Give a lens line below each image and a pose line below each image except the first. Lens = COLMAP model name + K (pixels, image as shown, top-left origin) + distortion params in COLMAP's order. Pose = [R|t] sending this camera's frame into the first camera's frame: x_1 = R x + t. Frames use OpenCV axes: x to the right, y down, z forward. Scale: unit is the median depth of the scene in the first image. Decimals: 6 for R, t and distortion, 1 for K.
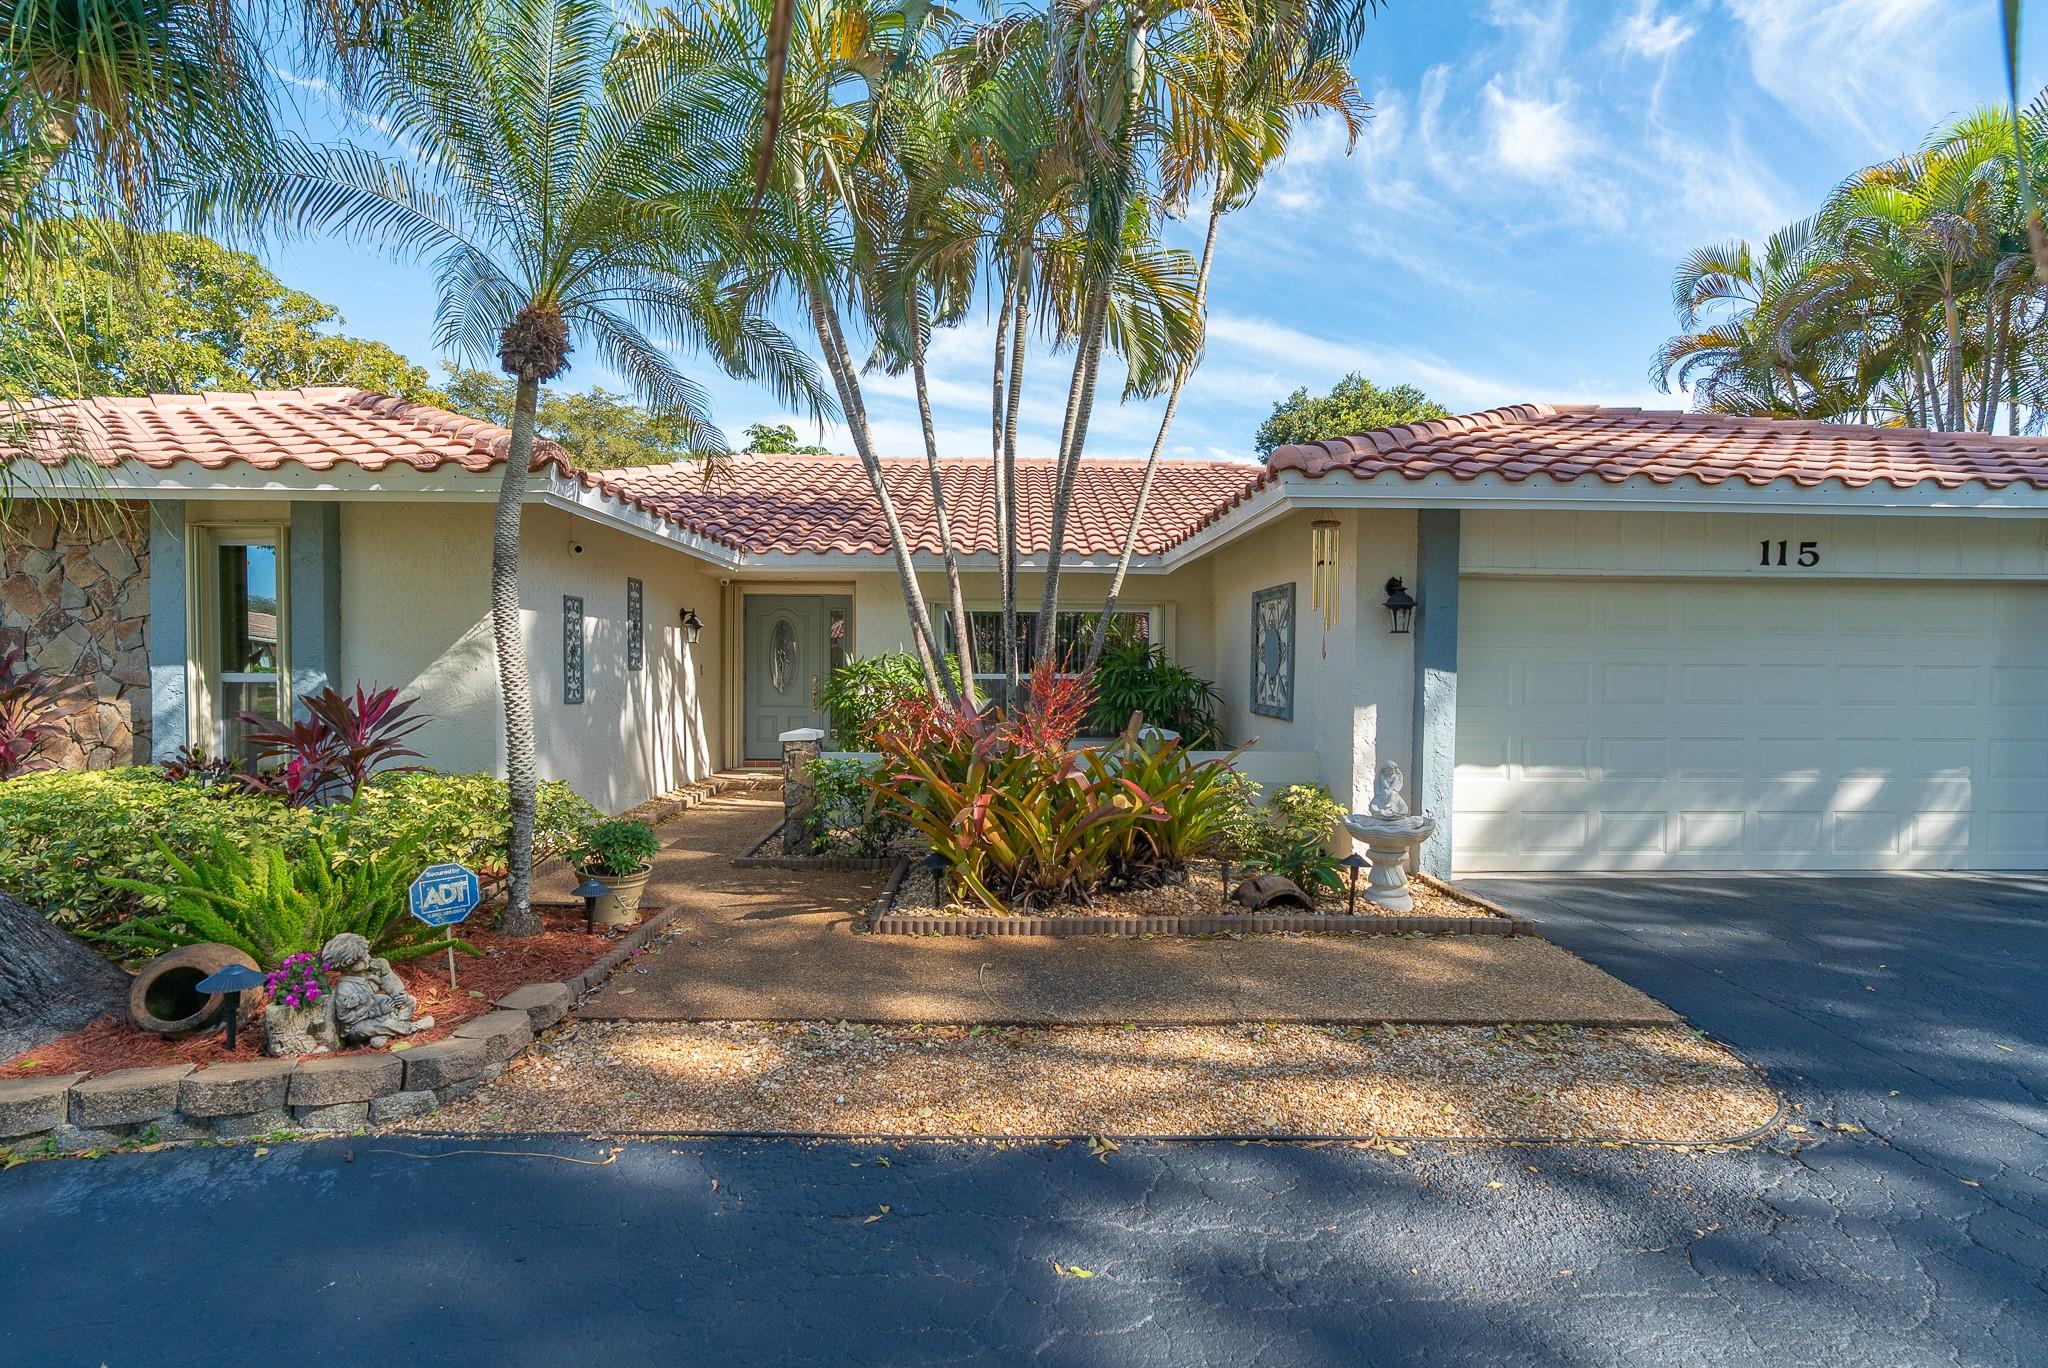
lens RADIAL K [[925.0, 0, 1017.9], [0, 925.0, 685.7], [0, 0, 1]] dist [-0.009101, 0.004590]
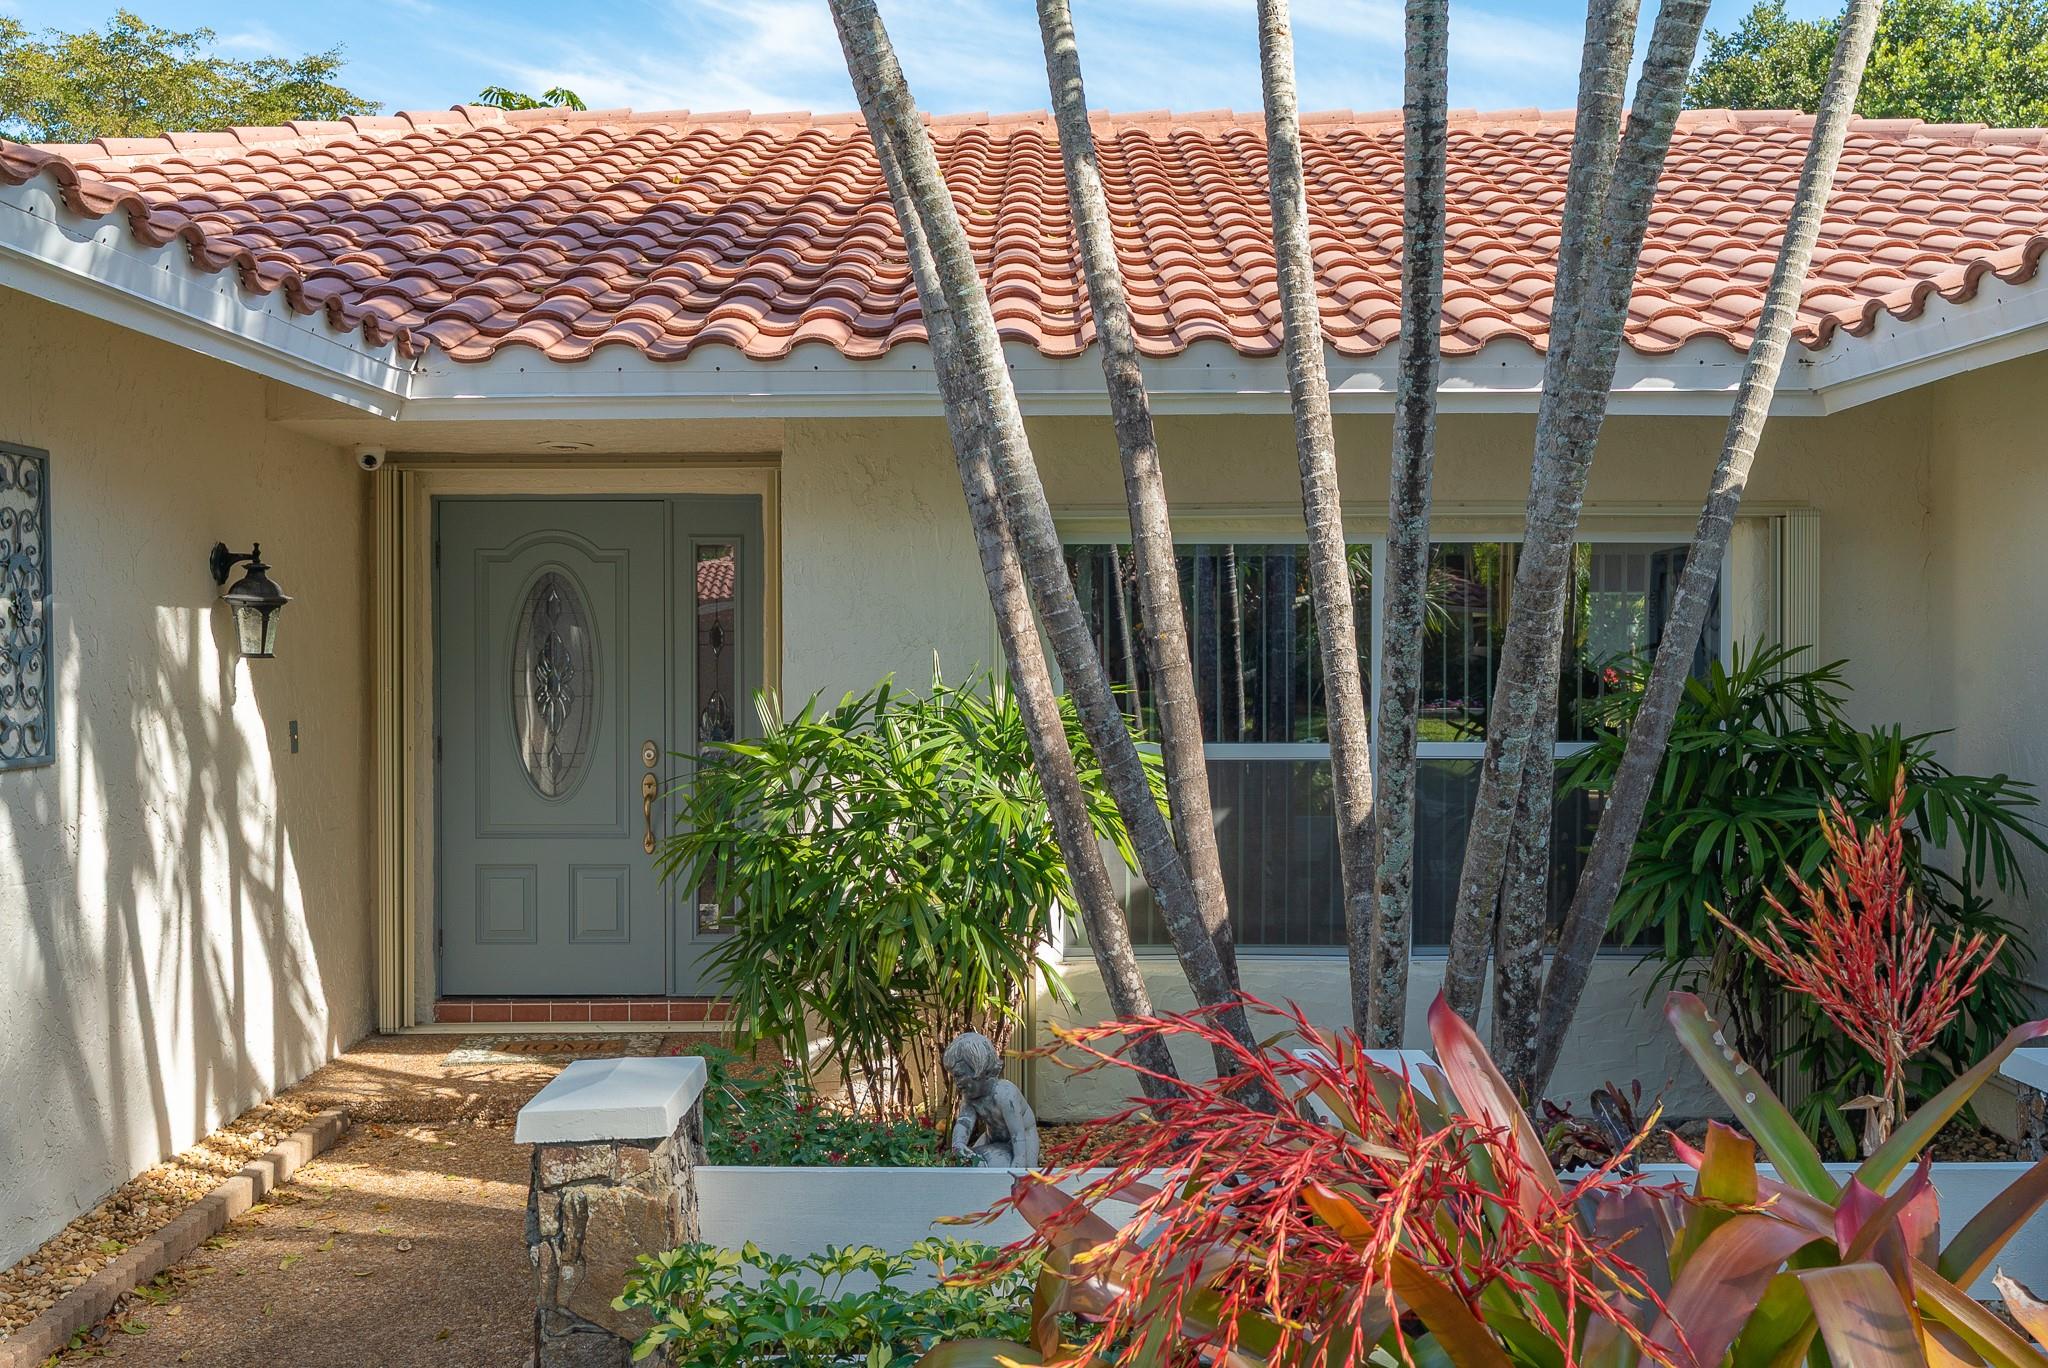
lens RADIAL K [[2018.6, 0, 1033.1], [0, 2018.6, 680.4], [0, 0, 1]] dist [-0.012068, 0.000000]
pose [[0.999726, -0.007703, -0.022093, -0.082732], [0.007591, 0.999958, -0.005112, -0.034065], [0.022131, 0.004943, 0.999743, 0.350984]]
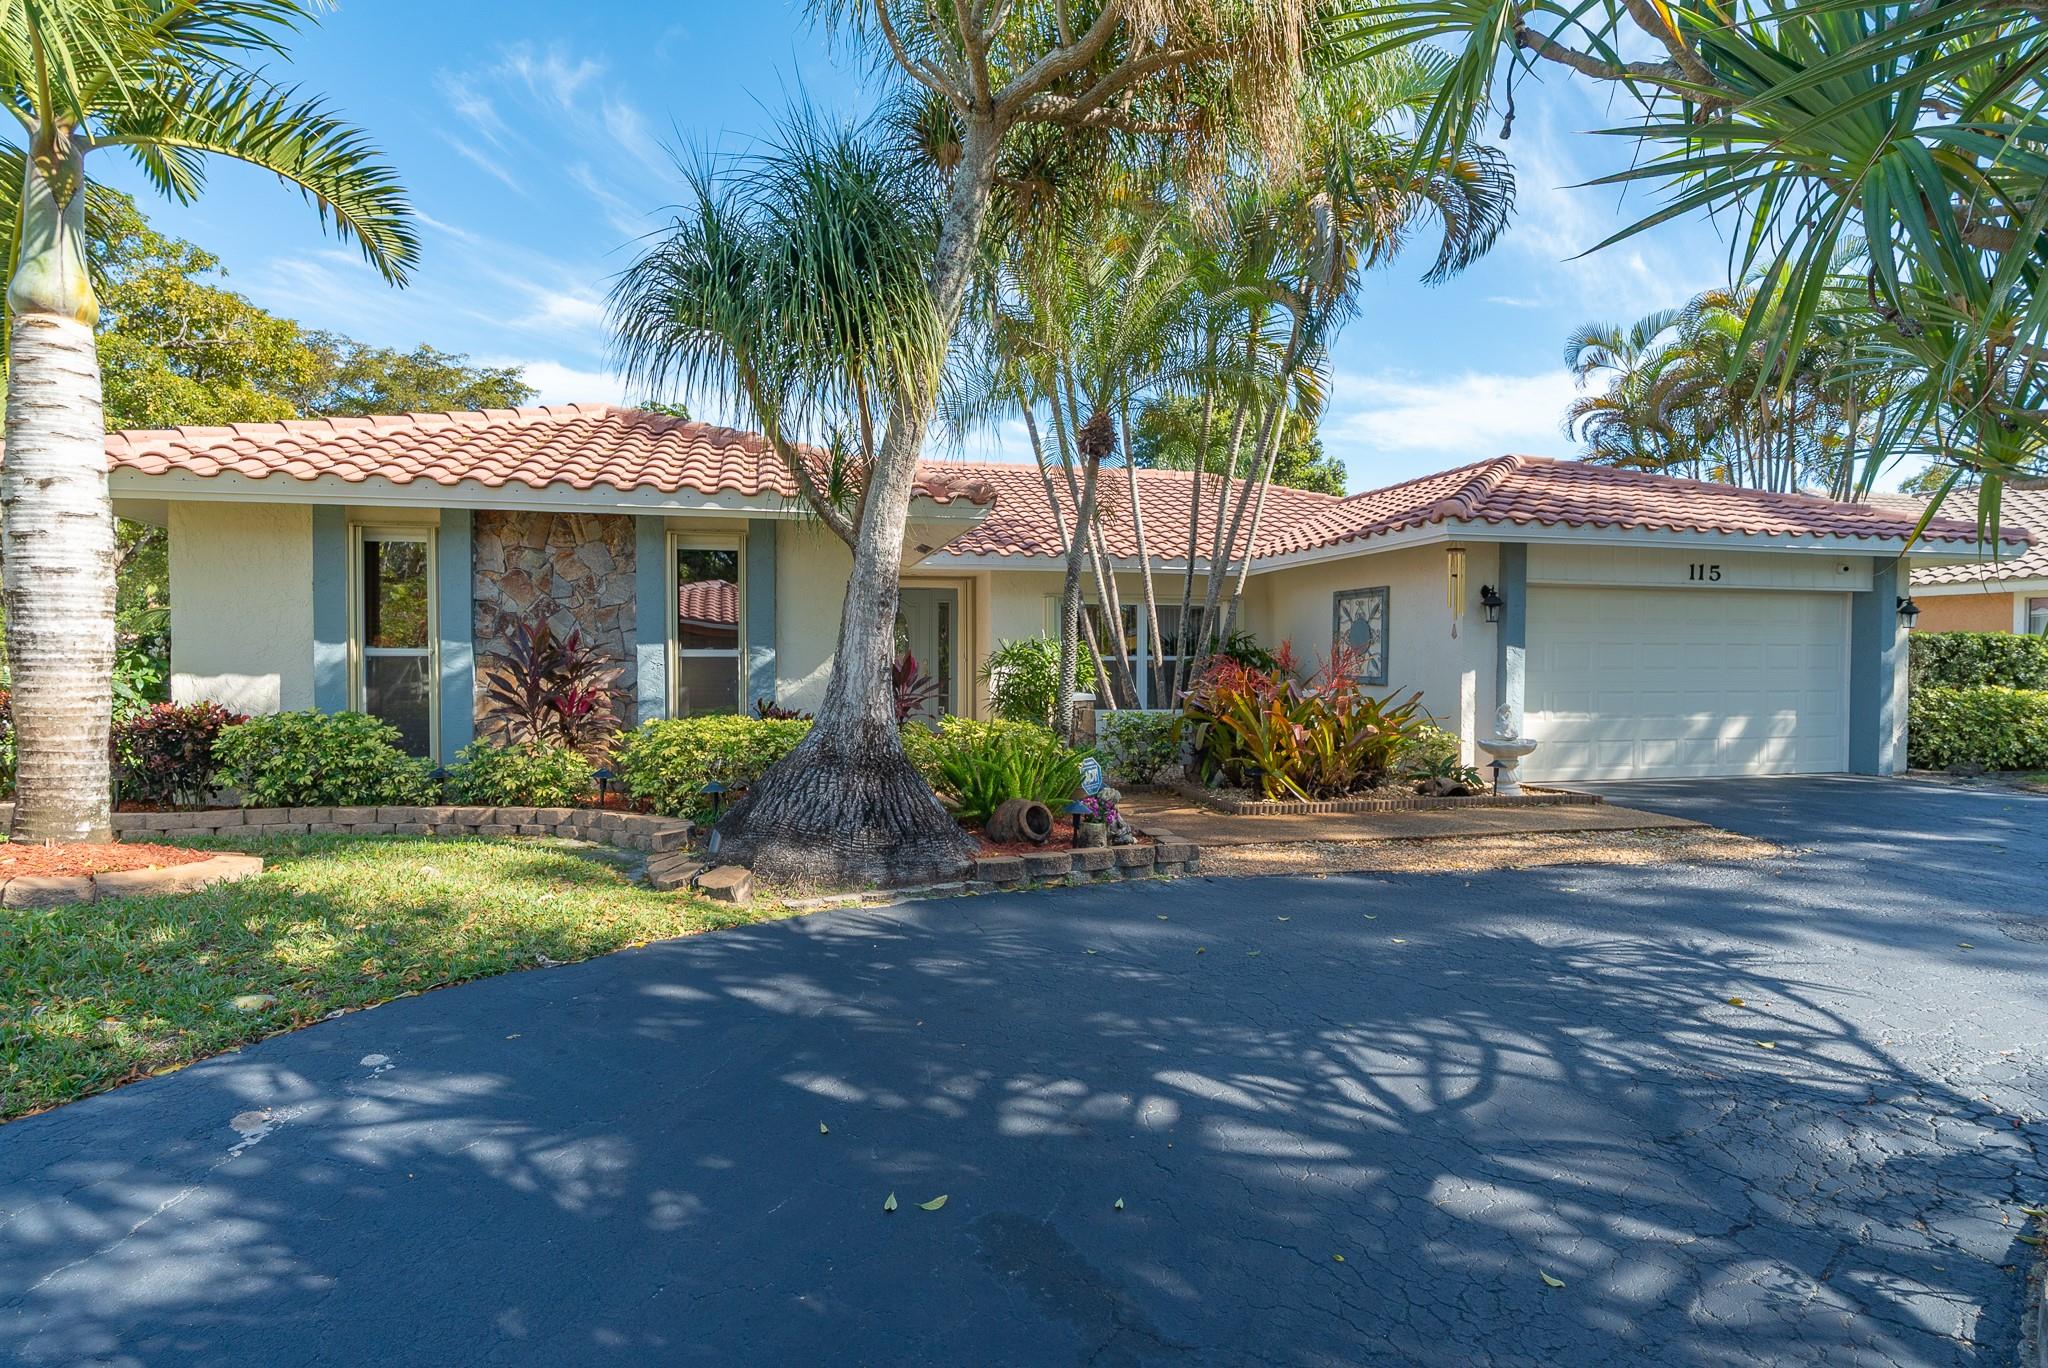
lens RADIAL K [[1011.6, 0, 1015.5], [0, 1011.6, 687.8], [0, 0, 1]] dist [-0.000150, 0.000180]
pose [[0.978679, -0.009014, 0.205199, -0.444393], [0.007959, 0.999951, 0.005964, 0.022104], [-0.205242, -0.004204, 0.978702, -0.297345]]
